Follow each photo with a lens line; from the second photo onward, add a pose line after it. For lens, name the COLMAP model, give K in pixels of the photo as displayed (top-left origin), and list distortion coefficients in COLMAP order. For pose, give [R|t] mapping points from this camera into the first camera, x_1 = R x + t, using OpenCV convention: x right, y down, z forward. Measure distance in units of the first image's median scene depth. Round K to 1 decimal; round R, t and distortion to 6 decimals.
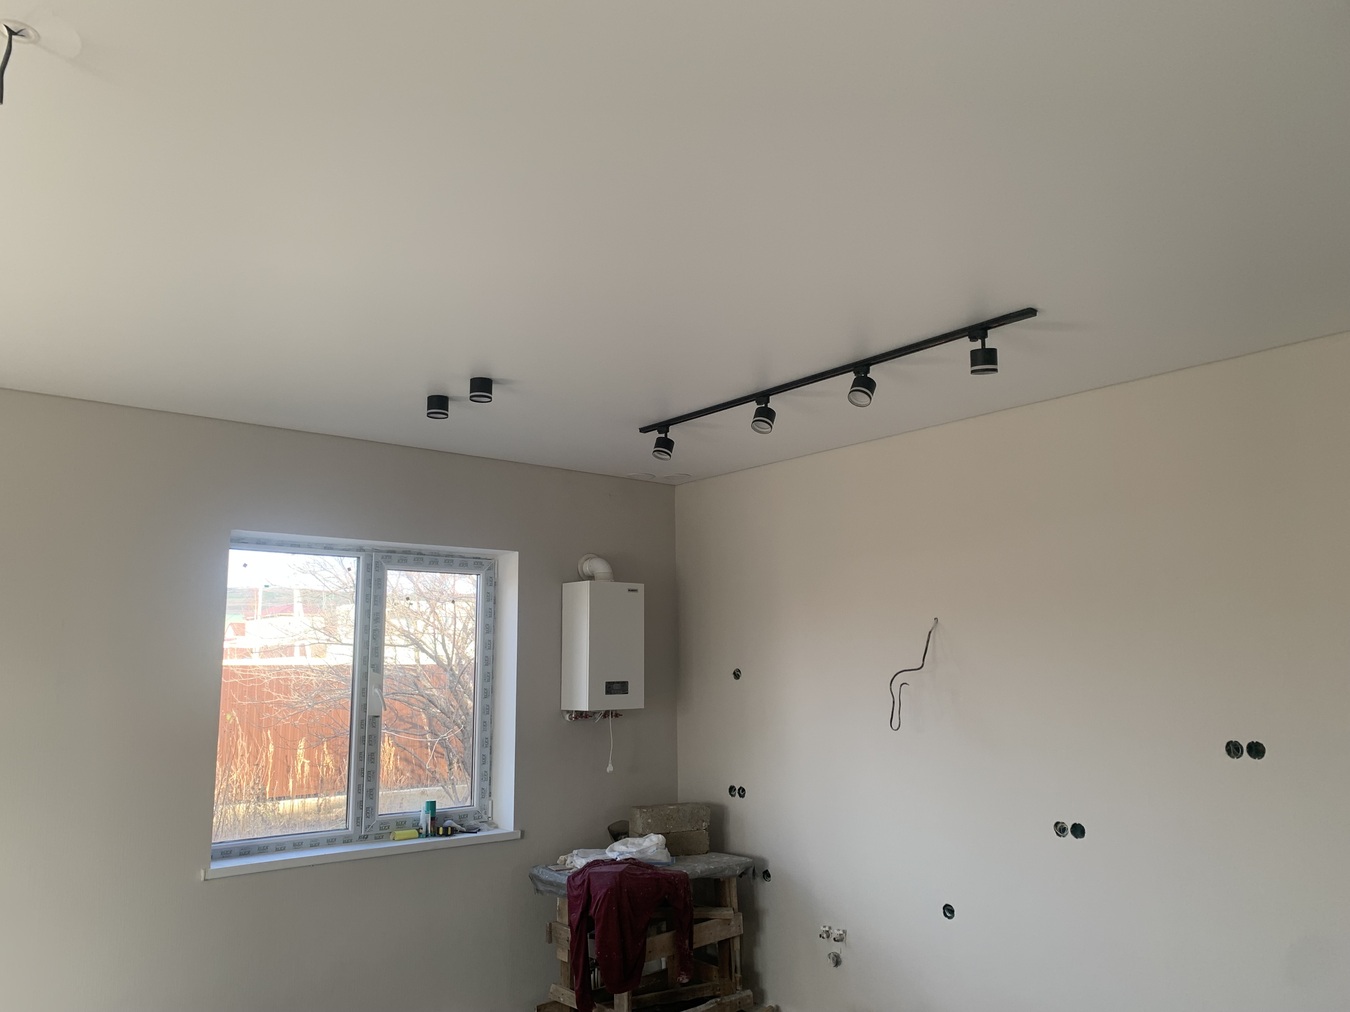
lens RADIAL K [[1030.2, 0, 682.4], [0, 1030.2, 513.7], [0, 0, 1]] dist [0.039218, -0.044226]
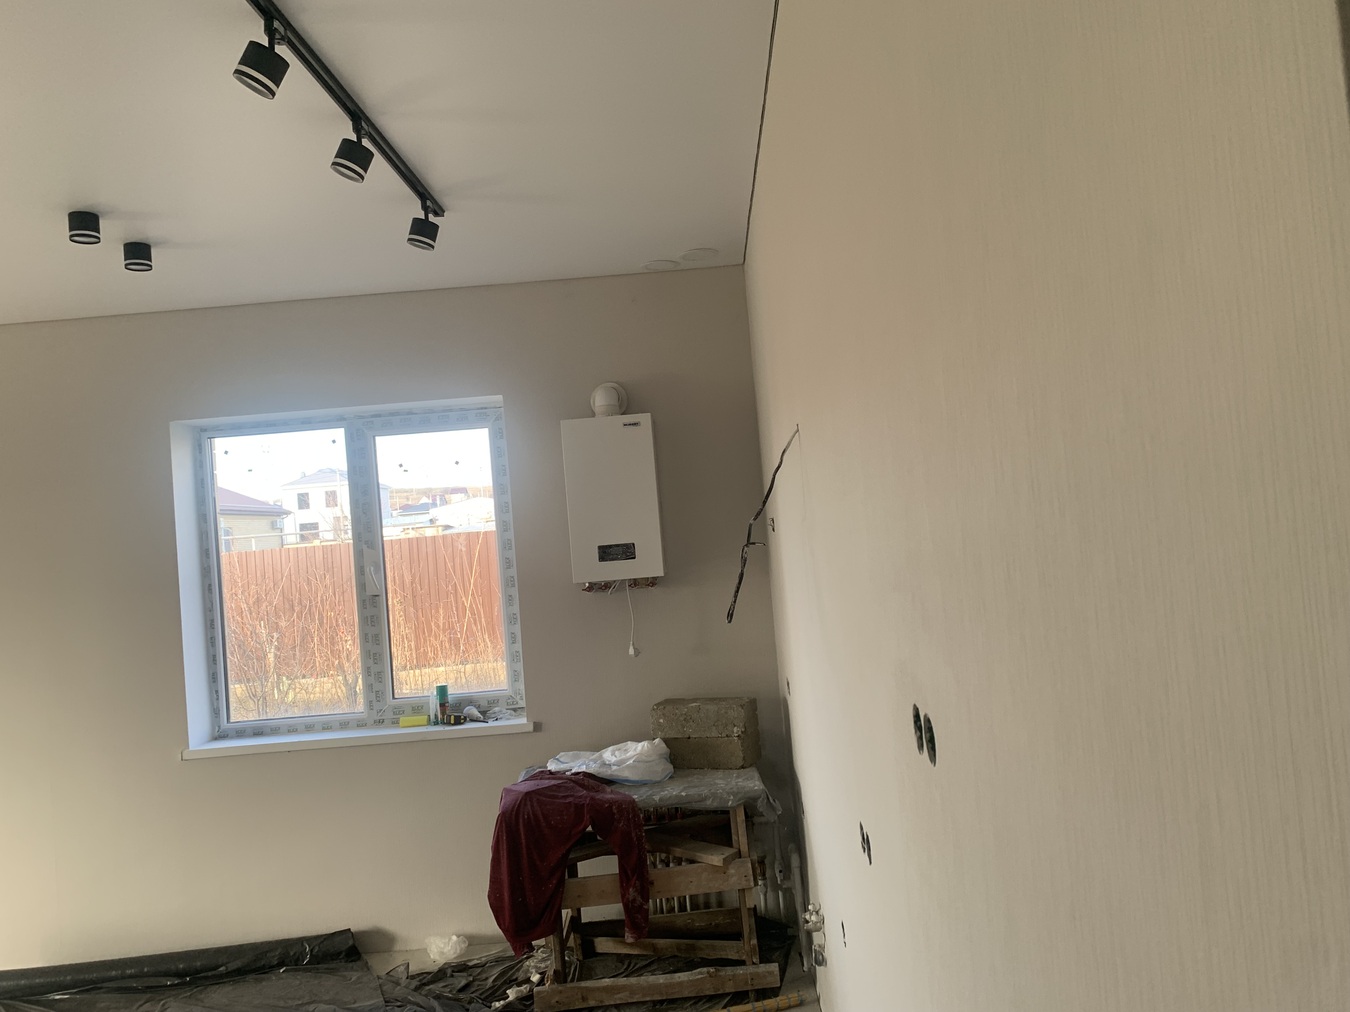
lens RADIAL K [[1030.2, 0, 686.6], [0, 1030.2, 486.3], [0, 0, 1]] dist [0.039218, -0.044226]
pose [[0.755506, -0.073785, -0.650973, 0.517710], [0.171326, 0.981311, 0.087611, 0.065755], [0.632343, -0.177719, 0.754028, 0.491074]]
